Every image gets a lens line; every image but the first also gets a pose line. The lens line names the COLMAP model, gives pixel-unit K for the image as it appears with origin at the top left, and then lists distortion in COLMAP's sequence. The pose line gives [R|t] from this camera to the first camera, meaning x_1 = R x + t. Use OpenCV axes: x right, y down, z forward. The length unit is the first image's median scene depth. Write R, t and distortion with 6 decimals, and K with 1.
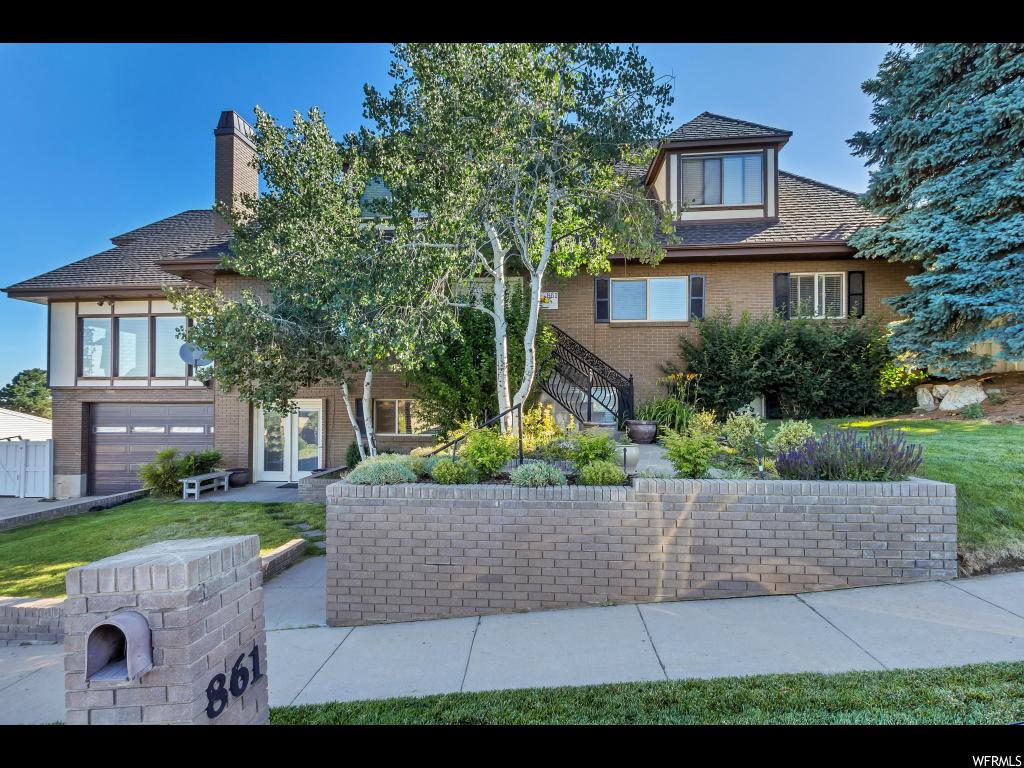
lens RADIAL K [[467.6, 0, 512.8], [0, 467.6, 391.2], [0, 0, 1]] dist [-0.000213, -0.000058]
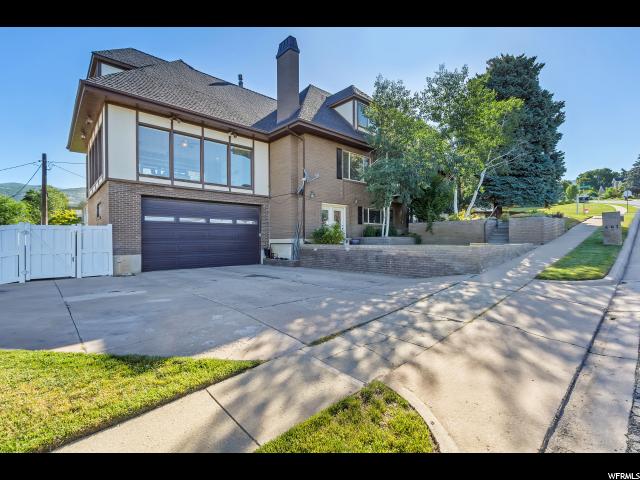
lens RADIAL K [[292.2, 0, 320.1], [0, 292.2, 238.6], [0, 0, 1]] dist [-0.000213, -0.000058]
pose [[0.676513, -0.001324, 0.736430, -1.168020], [-0.011530, 0.999857, 0.012389, 0.123387], [-0.736341, -0.016872, 0.676400, 0.142749]]
